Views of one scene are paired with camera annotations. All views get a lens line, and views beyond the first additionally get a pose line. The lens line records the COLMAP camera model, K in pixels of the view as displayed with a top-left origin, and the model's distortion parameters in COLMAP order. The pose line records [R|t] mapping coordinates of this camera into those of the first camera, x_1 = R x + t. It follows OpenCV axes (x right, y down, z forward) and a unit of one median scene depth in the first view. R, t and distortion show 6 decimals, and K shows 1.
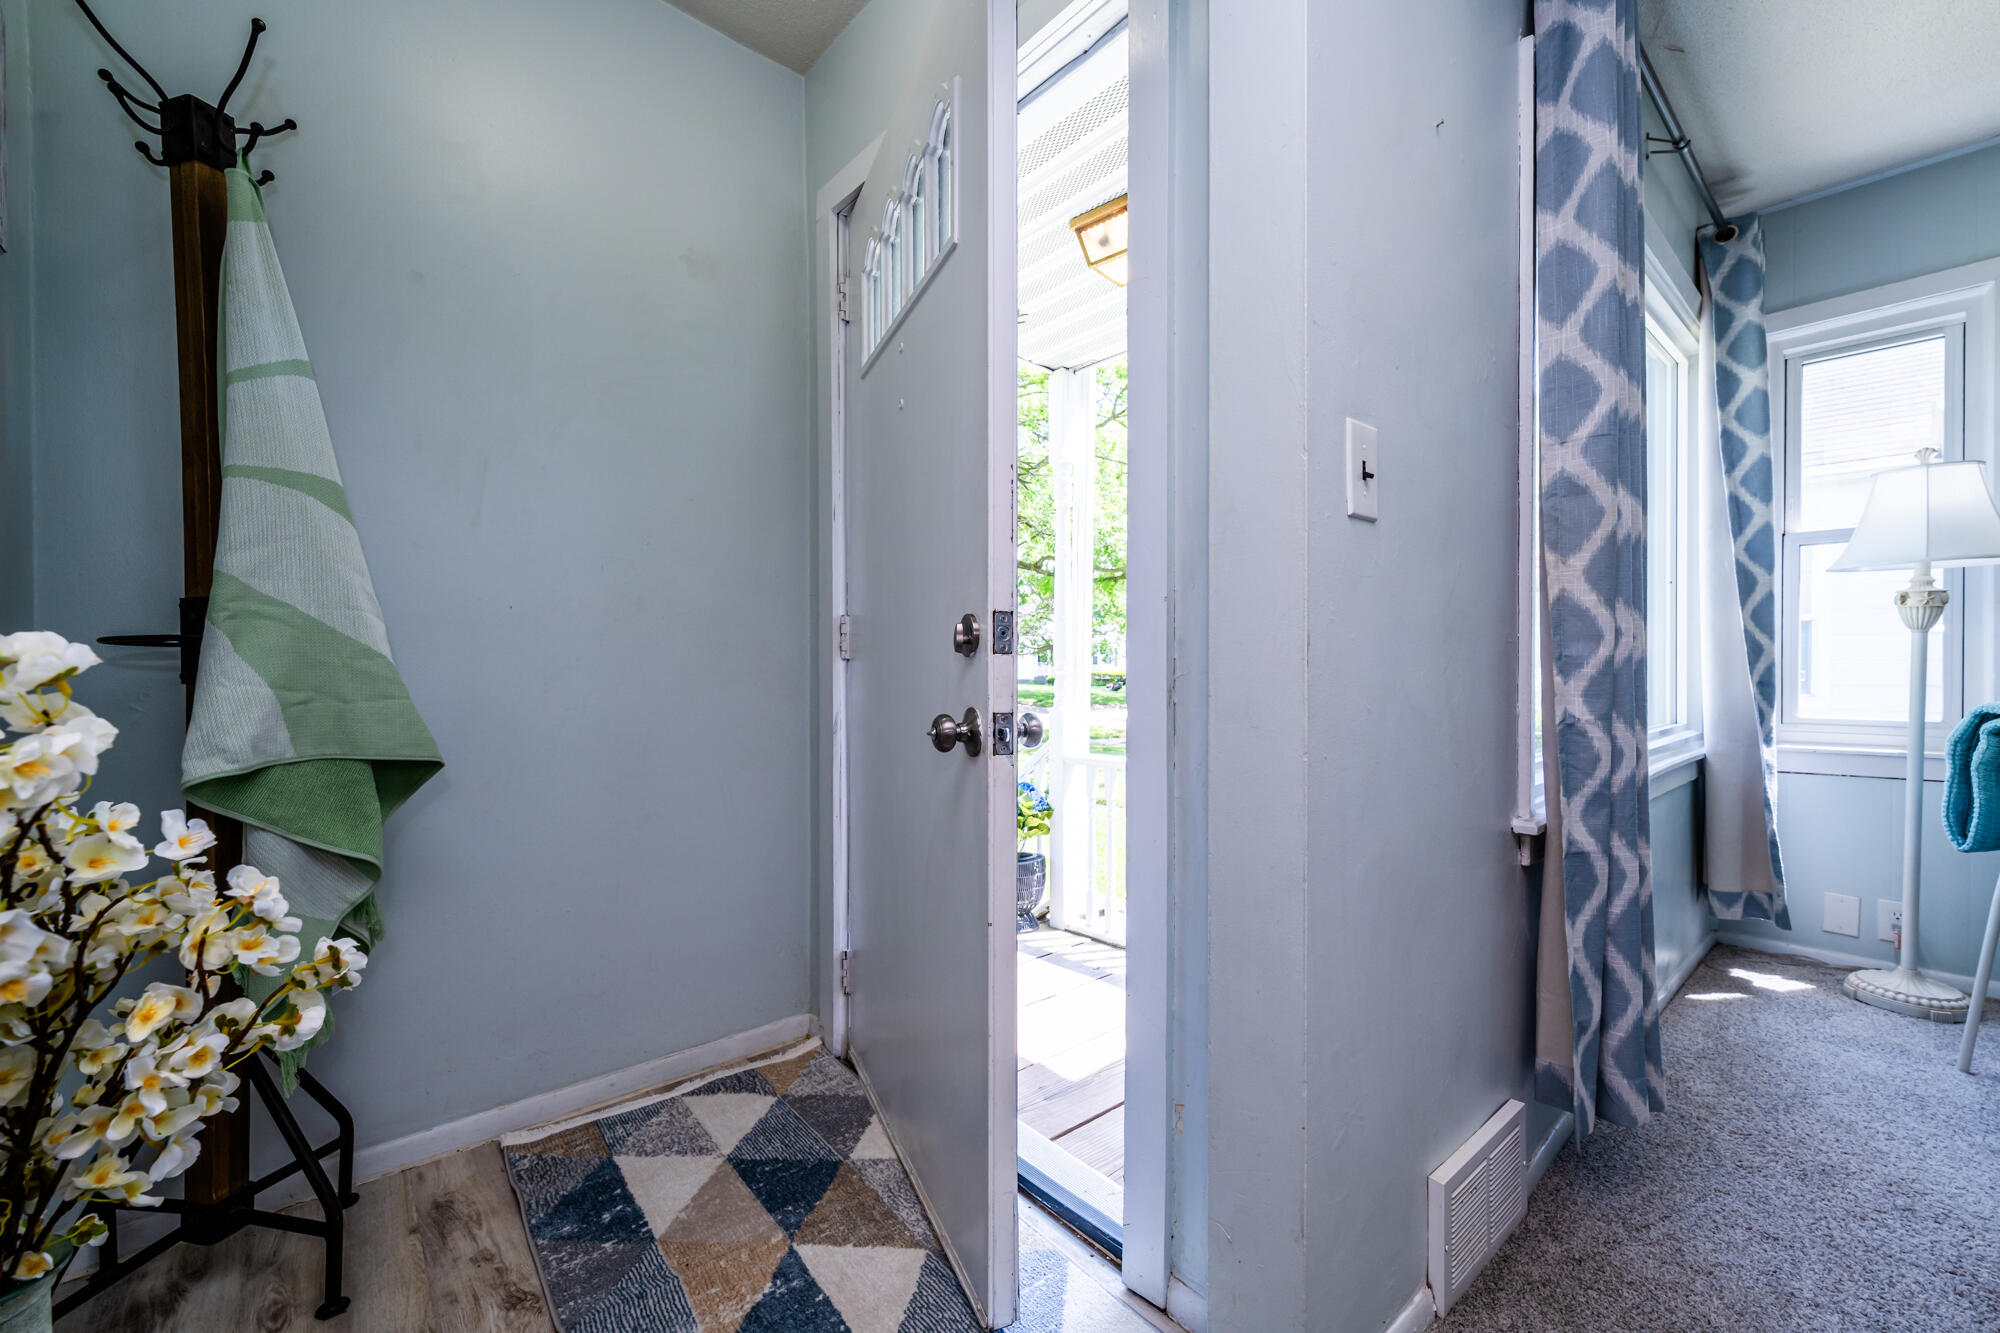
lens RADIAL K [[813.2, 0, 997.4], [0, 813.2, 671.7], [0, 0, 1]] dist [0.000439, 0.000131]
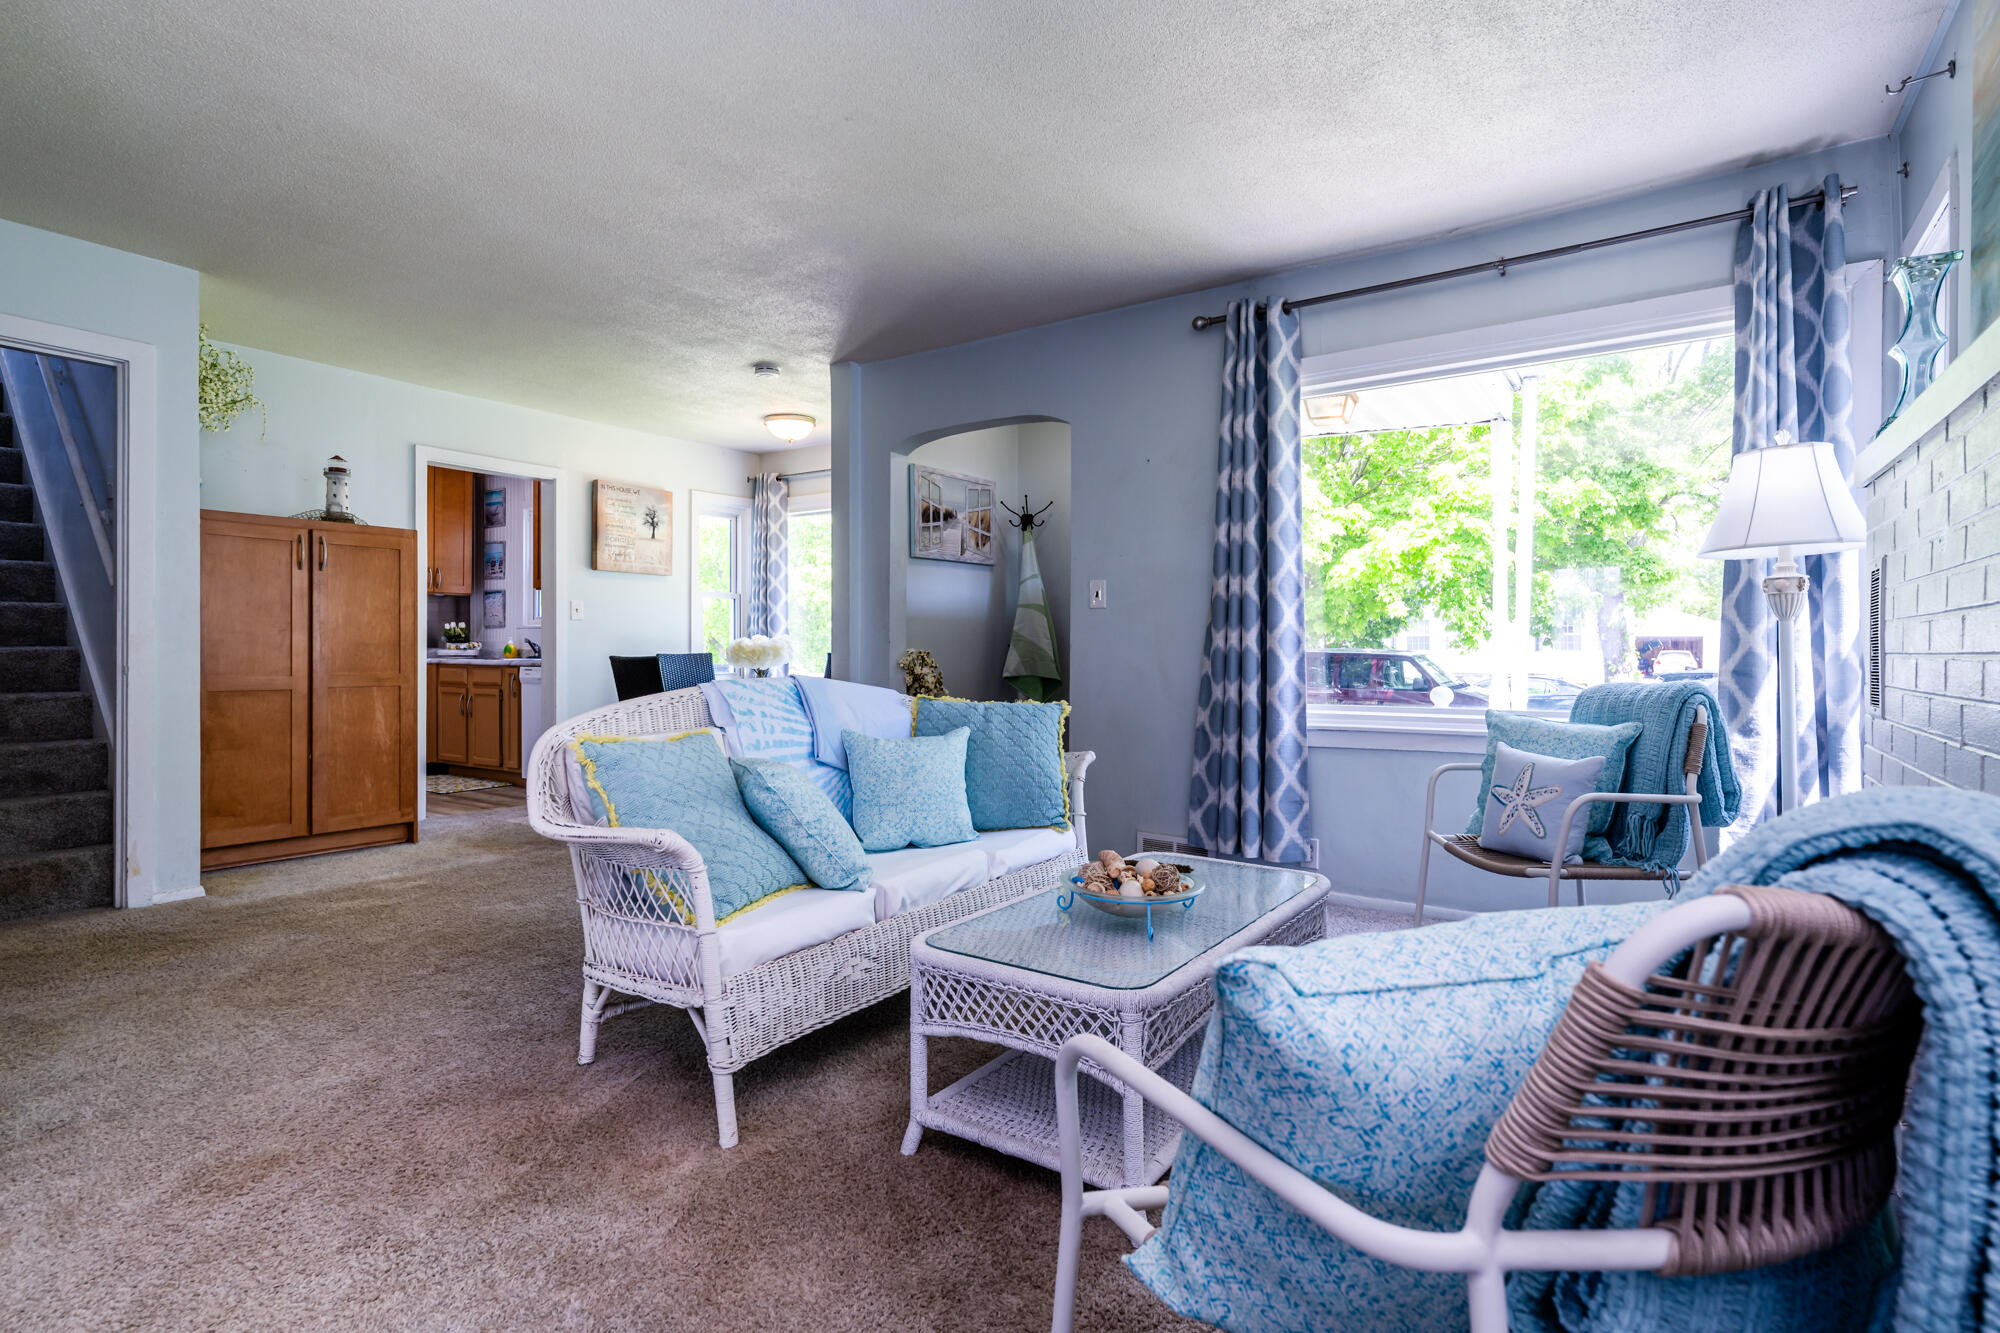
lens RADIAL K [[978.9, 0, 1001.3], [0, 978.9, 658.7], [0, 0, 1]] dist [-0.000137, -0.000428]
pose [[0.254843, 0.007115, -0.966956, 1.865027], [-0.014944, 0.999882, 0.003418, 0.005965], [0.966867, 0.013579, 0.254919, -0.181009]]
